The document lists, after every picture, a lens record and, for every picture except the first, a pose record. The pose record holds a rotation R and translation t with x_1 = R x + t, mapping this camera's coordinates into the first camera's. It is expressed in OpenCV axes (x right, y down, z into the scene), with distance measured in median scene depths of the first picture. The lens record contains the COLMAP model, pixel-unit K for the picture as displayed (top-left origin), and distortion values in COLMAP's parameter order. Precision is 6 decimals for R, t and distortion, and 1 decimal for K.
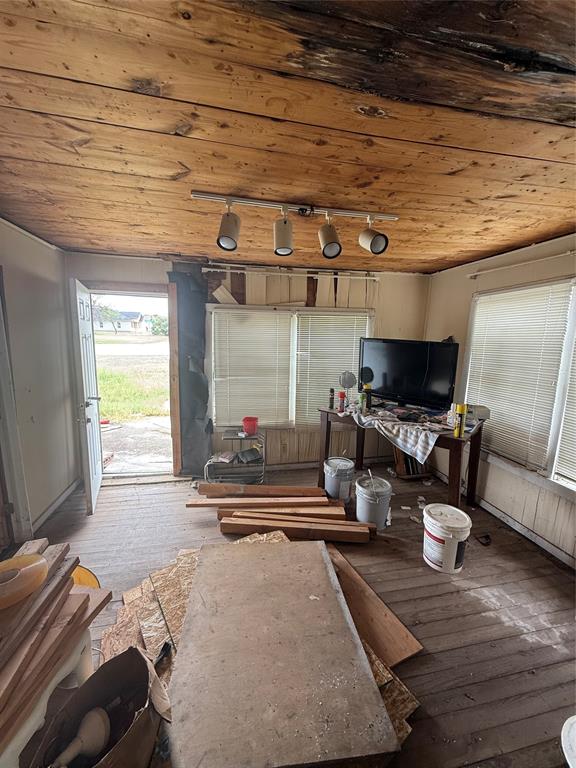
lens RADIAL K [[307.5, 0, 288.6], [0, 307.5, 383.7], [0, 0, 1]] dist [0.002054, 0.000075]
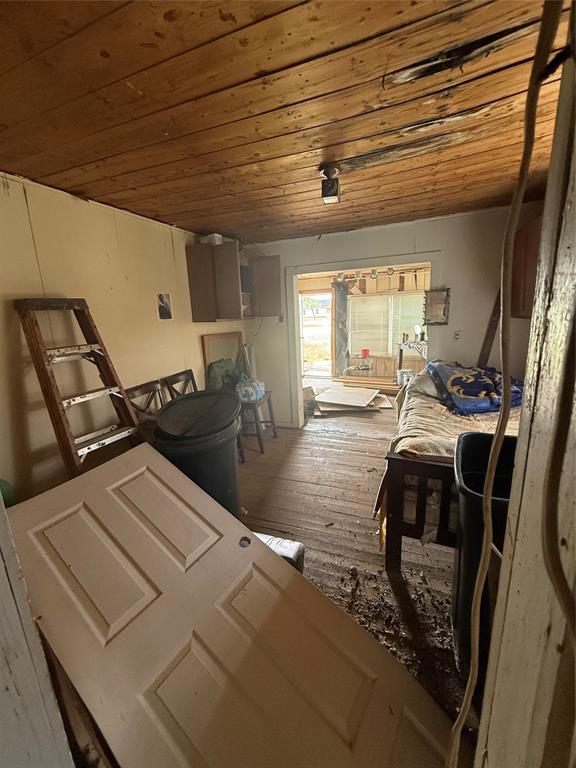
lens RADIAL K [[307.5, 0, 287.7], [0, 307.5, 384.0], [0, 0, 1]] dist [0.002054, 0.000075]
pose [[0.829077, 0.066383, -0.555180, 0.588381], [-0.030422, 0.996812, 0.073758, 0.200005], [0.558306, -0.044262, 0.828453, -0.989261]]
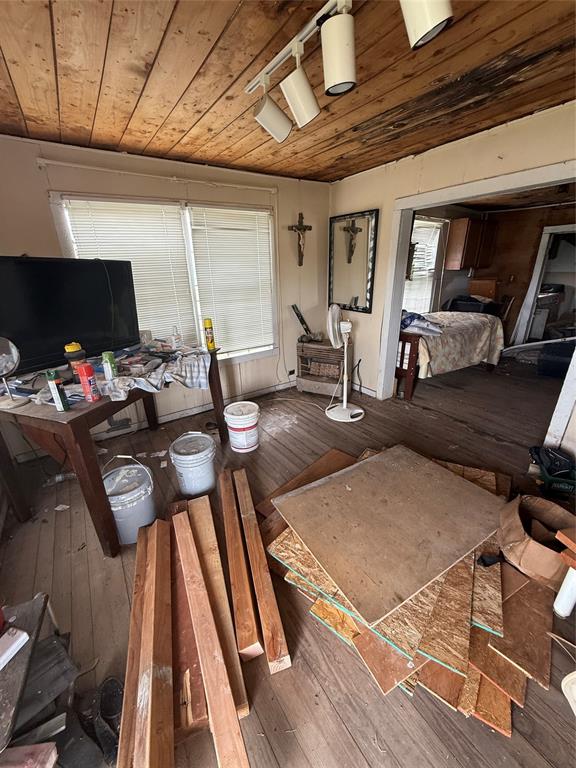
lens RADIAL K [[307.5, 0, 289.4], [0, 307.5, 384.1], [0, 0, 1]] dist [0.002054, 0.000075]
pose [[-0.390432, -0.343981, 0.853956, -0.540082], [0.160801, 0.887837, 0.431147, -0.145622], [-0.906480, 0.305650, -0.291327, 1.118213]]
